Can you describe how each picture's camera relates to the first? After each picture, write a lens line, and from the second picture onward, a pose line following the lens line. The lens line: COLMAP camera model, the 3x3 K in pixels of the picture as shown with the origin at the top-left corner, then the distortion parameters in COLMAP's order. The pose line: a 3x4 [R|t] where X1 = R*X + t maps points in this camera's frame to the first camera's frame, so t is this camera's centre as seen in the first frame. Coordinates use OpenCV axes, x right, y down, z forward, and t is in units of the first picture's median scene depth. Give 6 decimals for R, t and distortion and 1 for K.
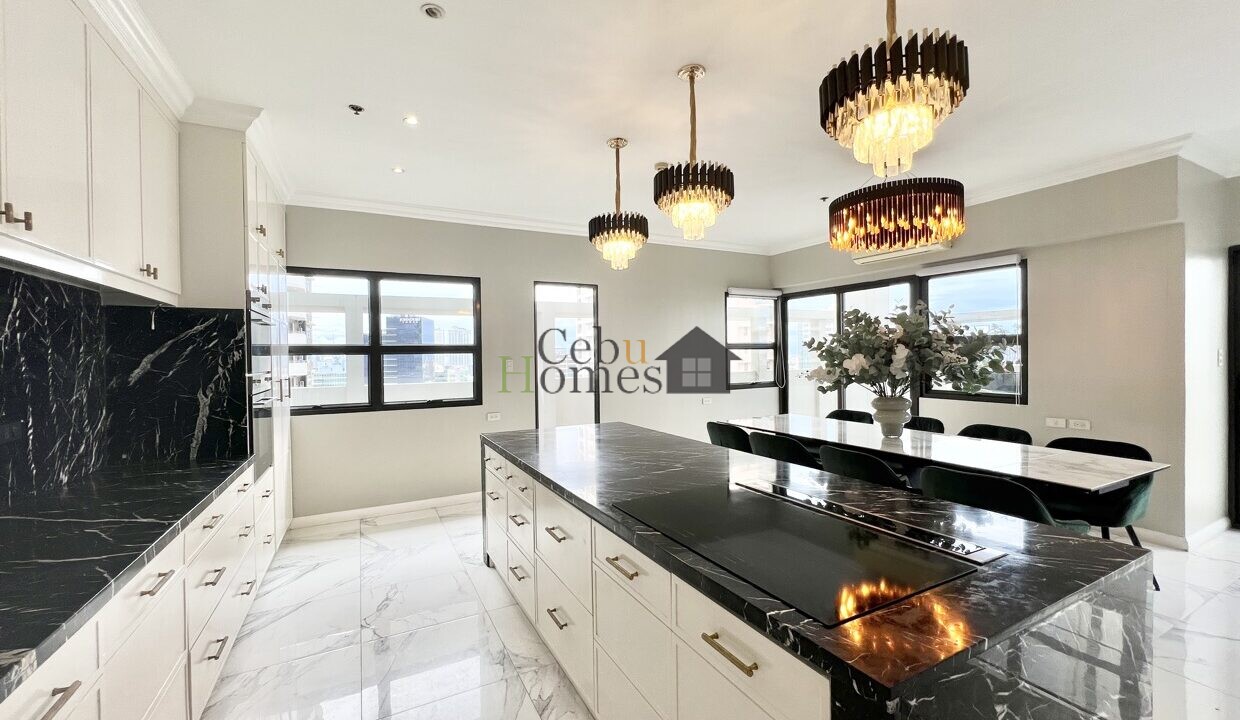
lens RADIAL K [[494.8, 0, 615.5], [0, 494.8, 359.9], [0, 0, 1]] dist [-0.003532, 0.000658]
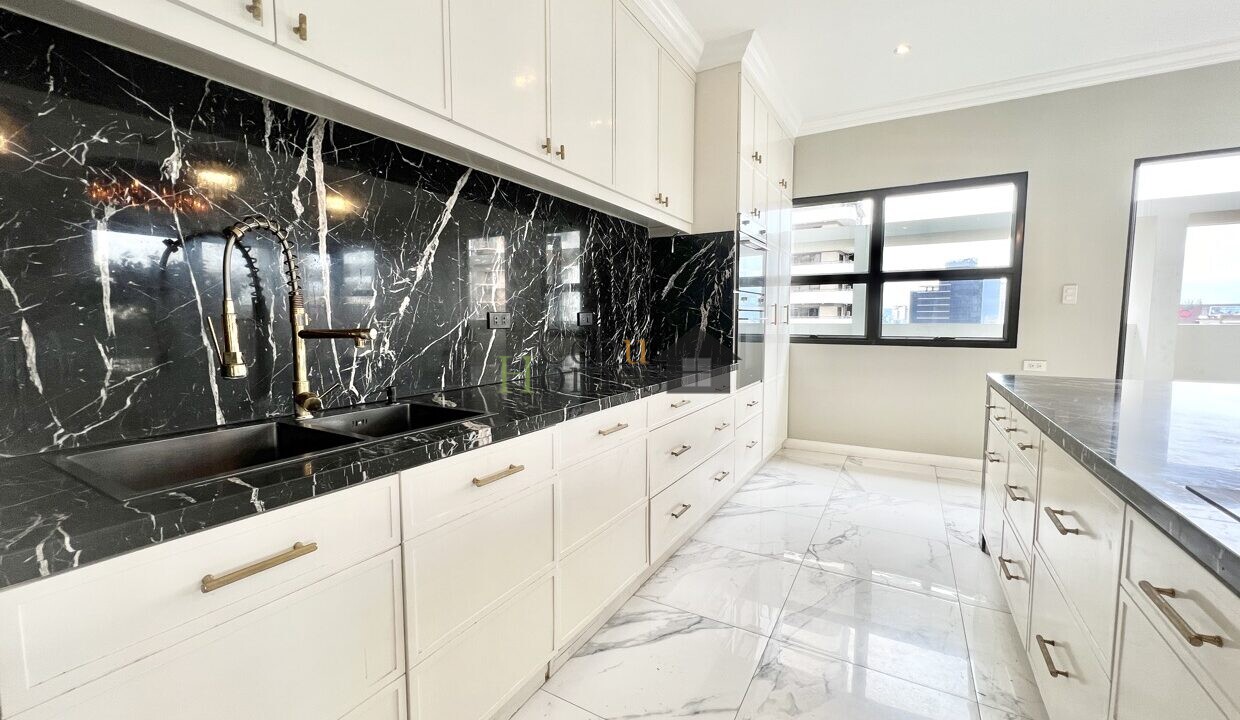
lens RADIAL K [[494.7, 0, 621.2], [0, 494.7, 358.8], [0, 0, 1]] dist [-0.000942, 0.000358]
pose [[0.538078, 0.082647, -0.838833, 0.053168], [-0.014566, 0.995945, 0.088783, 0.078195], [0.842769, -0.035553, 0.537100, 0.167189]]
